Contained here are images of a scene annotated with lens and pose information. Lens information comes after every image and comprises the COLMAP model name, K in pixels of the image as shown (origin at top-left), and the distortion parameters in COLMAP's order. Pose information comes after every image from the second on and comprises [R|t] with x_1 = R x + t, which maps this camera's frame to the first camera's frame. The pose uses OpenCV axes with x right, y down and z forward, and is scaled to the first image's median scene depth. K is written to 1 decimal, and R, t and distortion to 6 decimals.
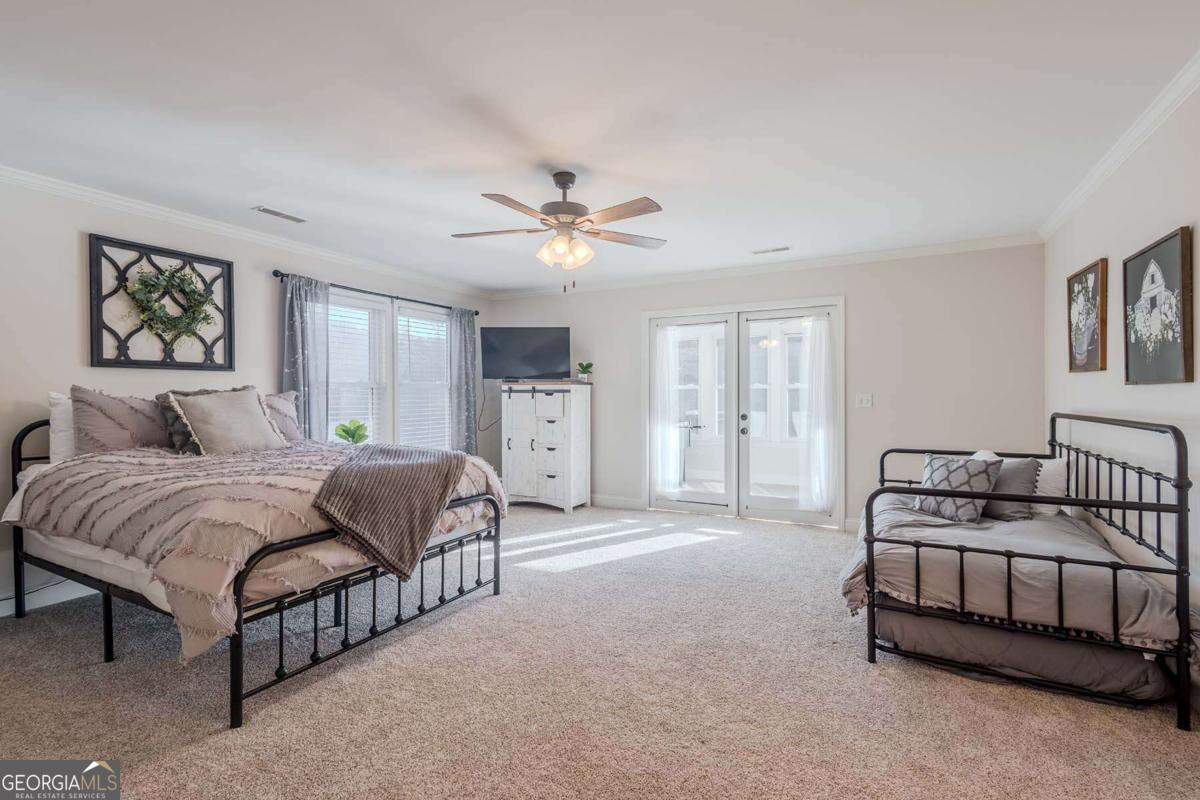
lens RADIAL K [[538.0, 0, 595.5], [0, 538.0, 402.1], [0, 0, 1]] dist [0.002780, 0.000487]
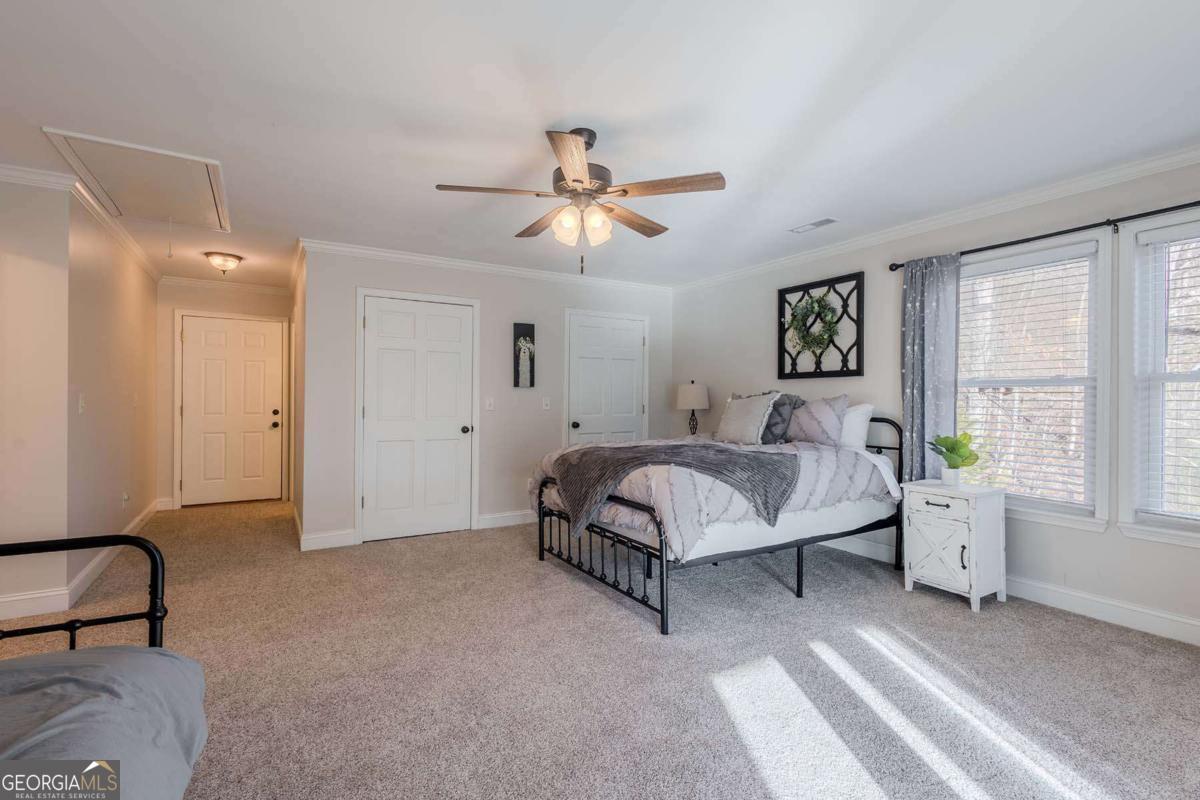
lens RADIAL K [[541.8, 0, 603.4], [0, 541.8, 398.8], [0, 0, 1]] dist [0.015463, 0.000116]
pose [[-0.496562, 0.002278, -0.867998, 0.613322], [-0.012649, 0.999871, 0.009861, -0.020492], [0.867909, 0.015876, -0.496469, 1.350850]]
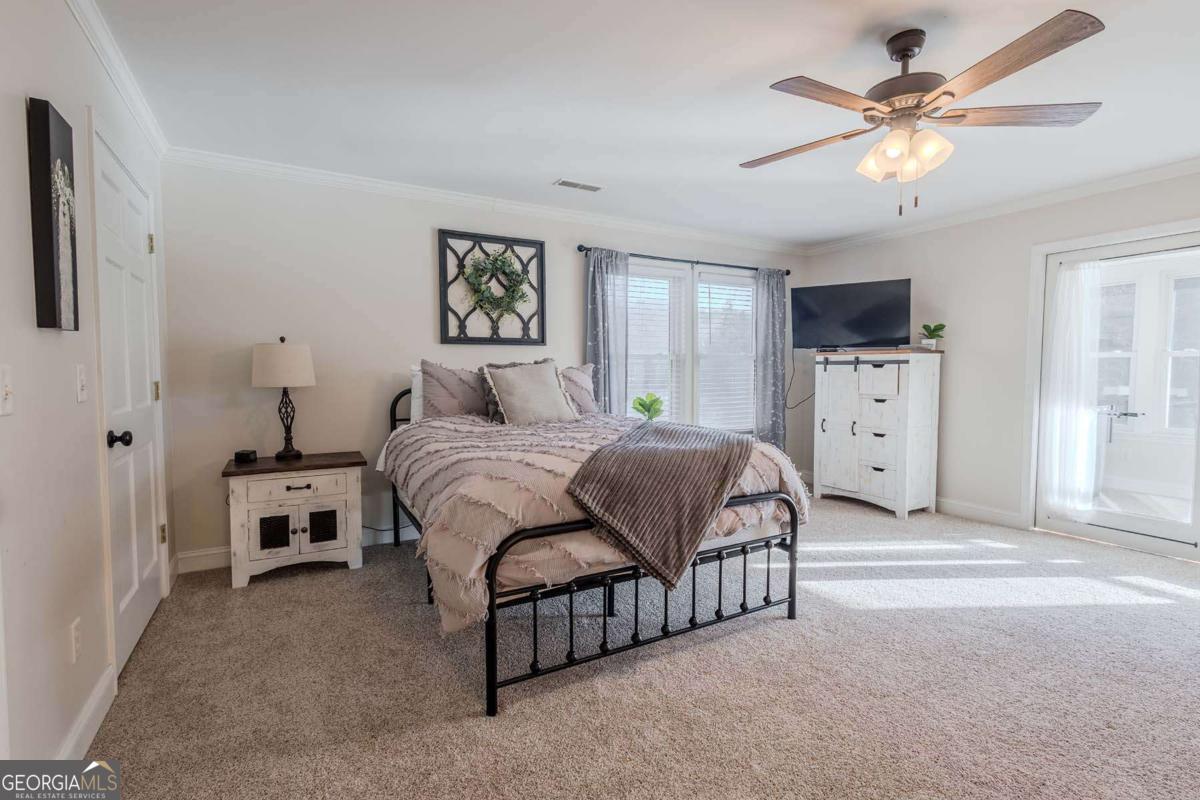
lens RADIAL K [[541.8, 0, 603.4], [0, 541.8, 398.8], [0, 0, 1]] dist [0.015463, 0.000116]
pose [[0.845597, 0.028609, -0.533054, 0.000110], [-0.005248, 0.998960, 0.045289, -0.000878], [0.533796, -0.035498, 0.844868, 0.188125]]
